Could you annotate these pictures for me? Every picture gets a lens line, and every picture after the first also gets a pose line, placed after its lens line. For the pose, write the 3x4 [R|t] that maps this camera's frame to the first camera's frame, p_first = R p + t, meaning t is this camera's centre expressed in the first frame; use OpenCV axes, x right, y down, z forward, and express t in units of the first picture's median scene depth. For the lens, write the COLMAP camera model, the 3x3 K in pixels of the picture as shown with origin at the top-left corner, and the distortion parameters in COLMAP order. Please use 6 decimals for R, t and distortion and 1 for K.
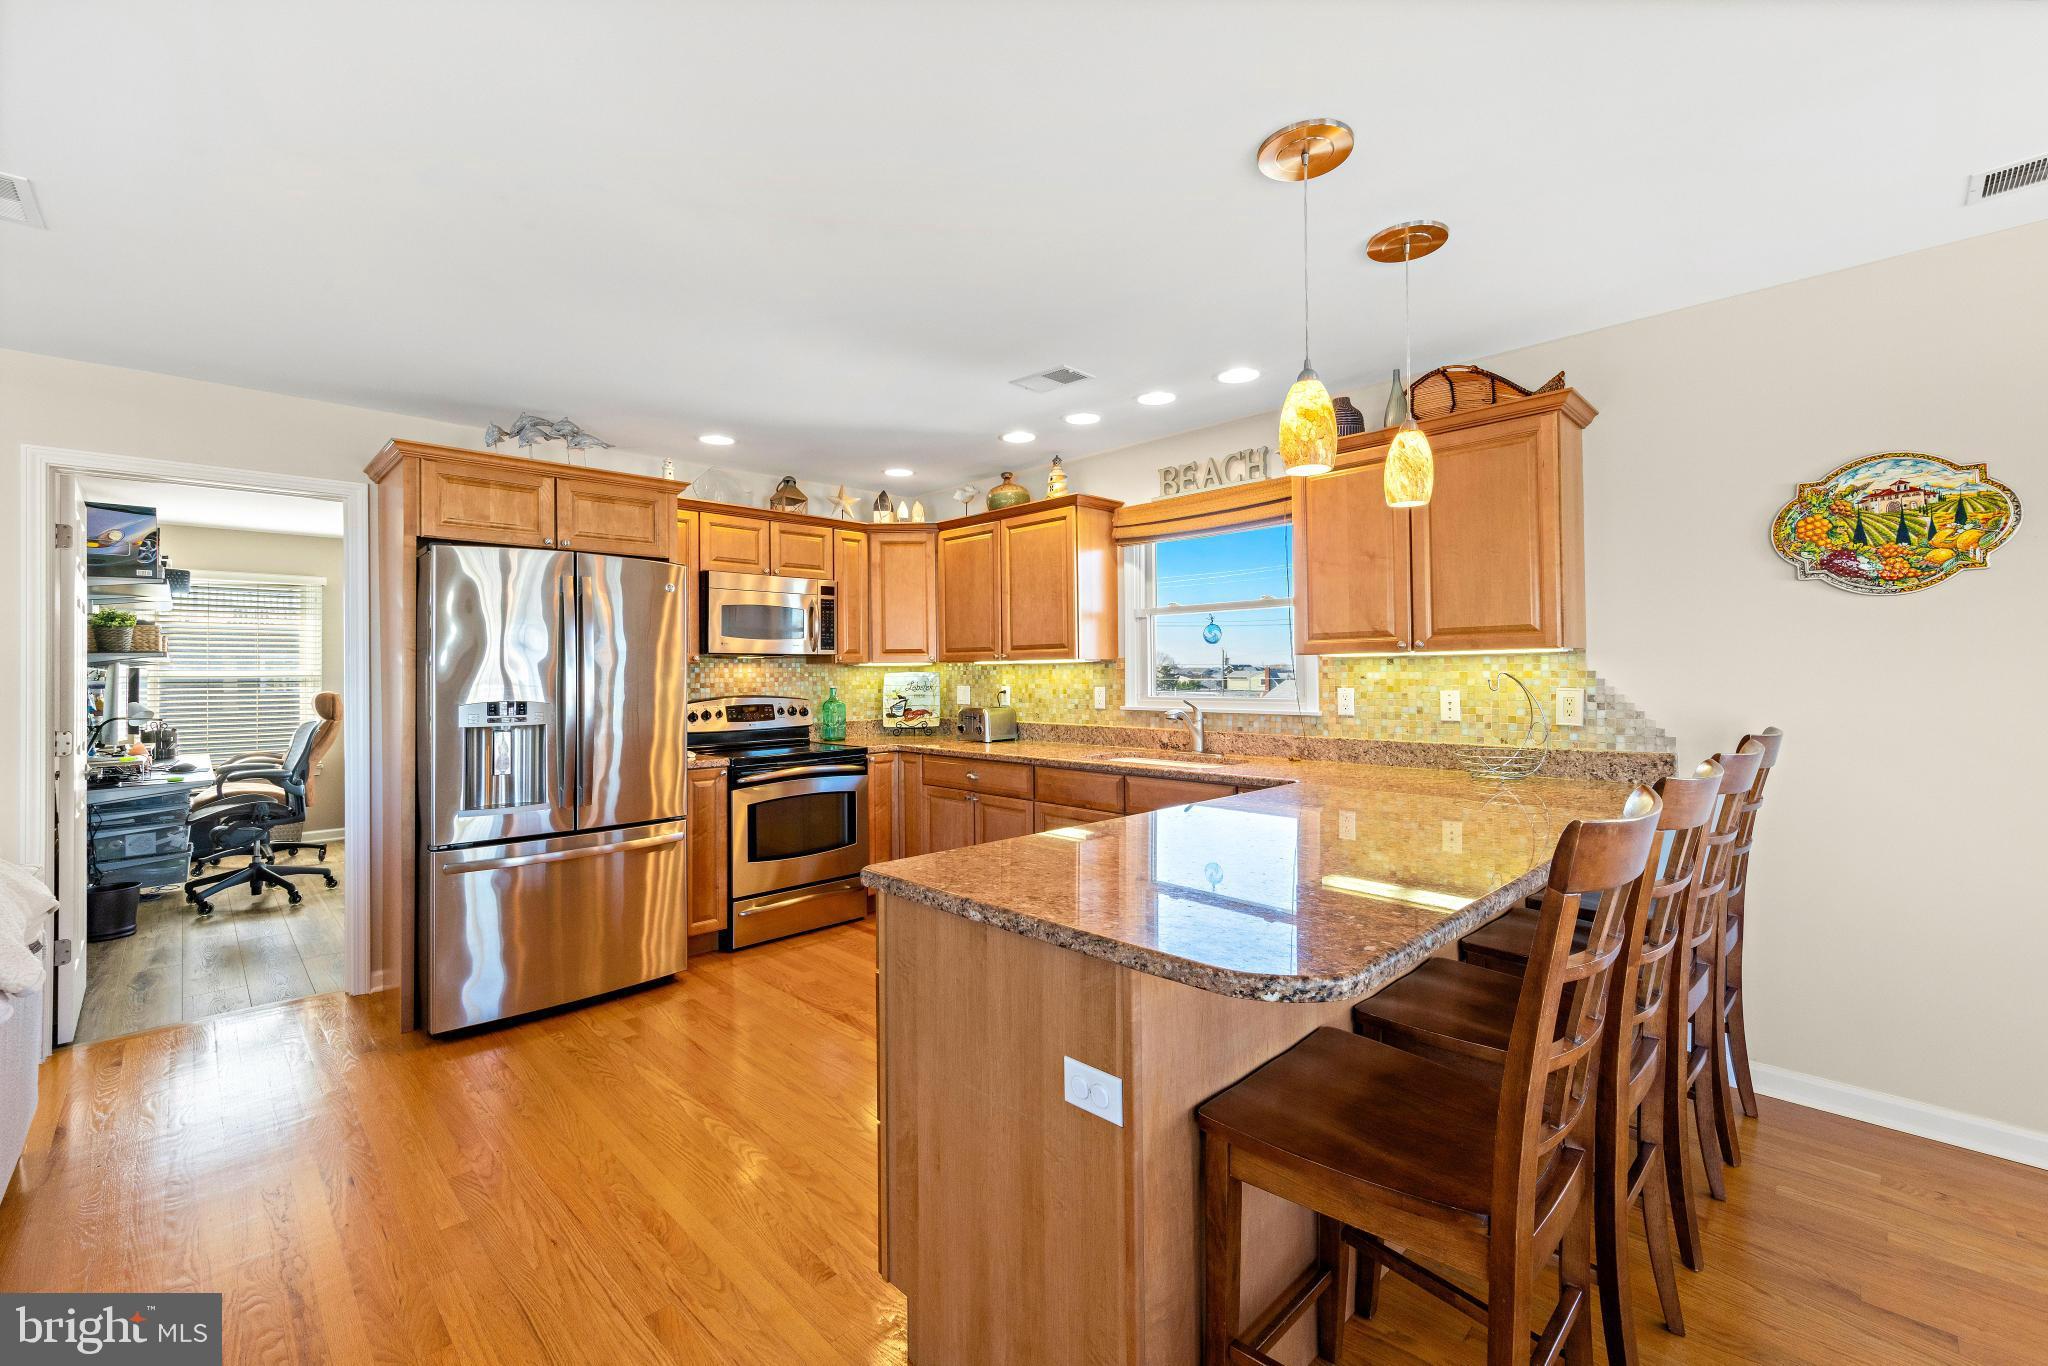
lens RADIAL K [[854.4, 0, 1025.6], [0, 854.4, 654.6], [0, 0, 1]] dist [0.000132, 0.000015]
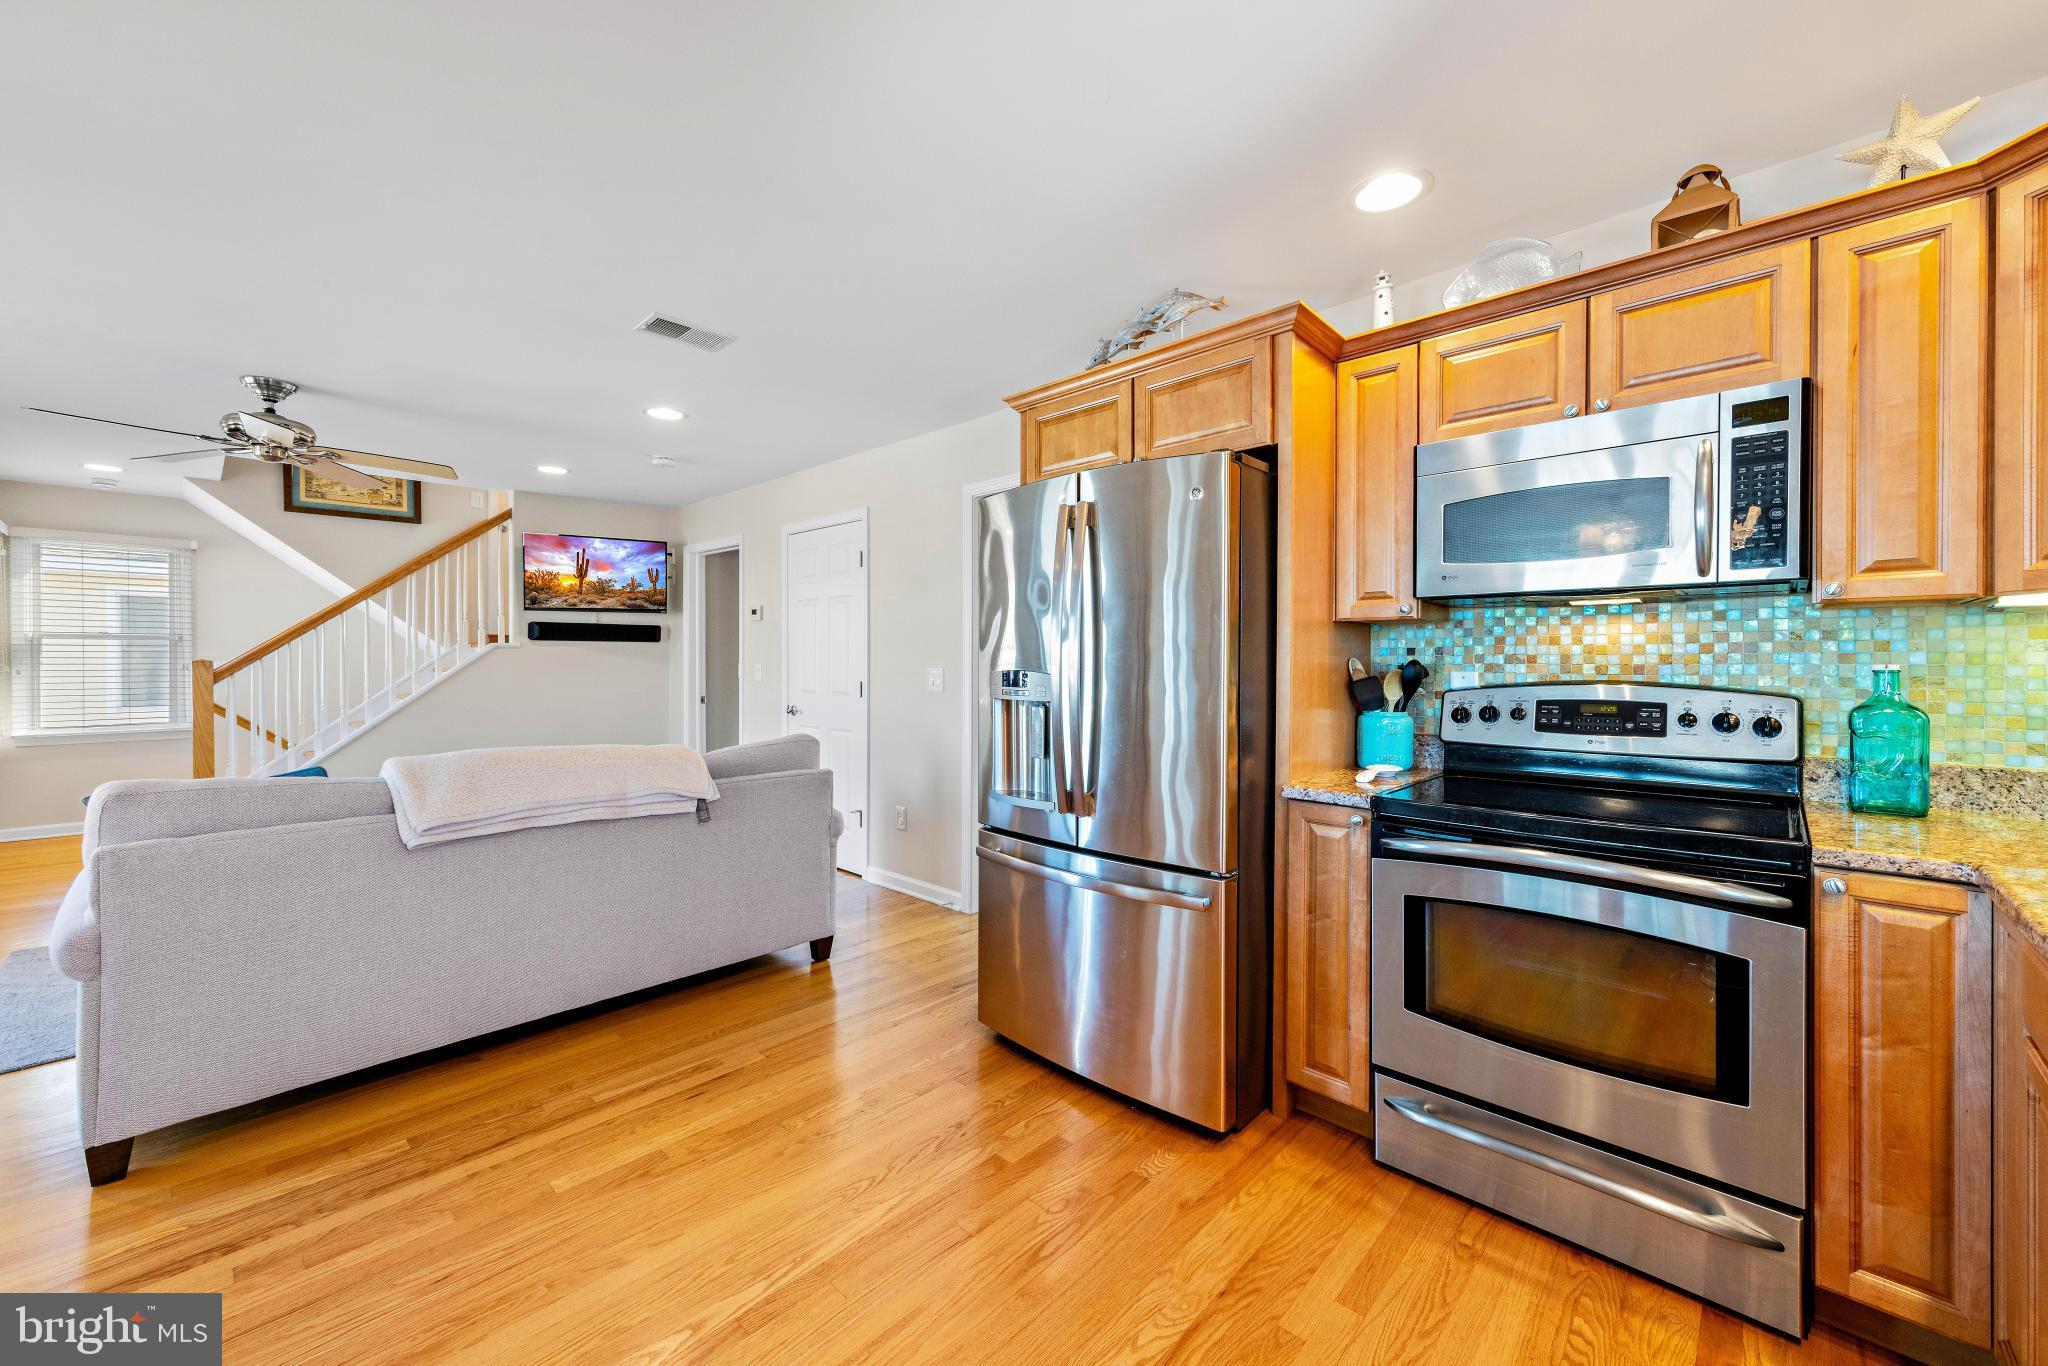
lens RADIAL K [[773.8, 0, 1023.1], [0, 773.8, 671.1], [0, 0, 1]] dist [0.000477, -0.000115]
pose [[0.036406, 0.022812, -0.999077, 0.104261], [0.018664, 0.999550, 0.023503, 0.026974], [0.999163, -0.019503, 0.035964, 0.683867]]
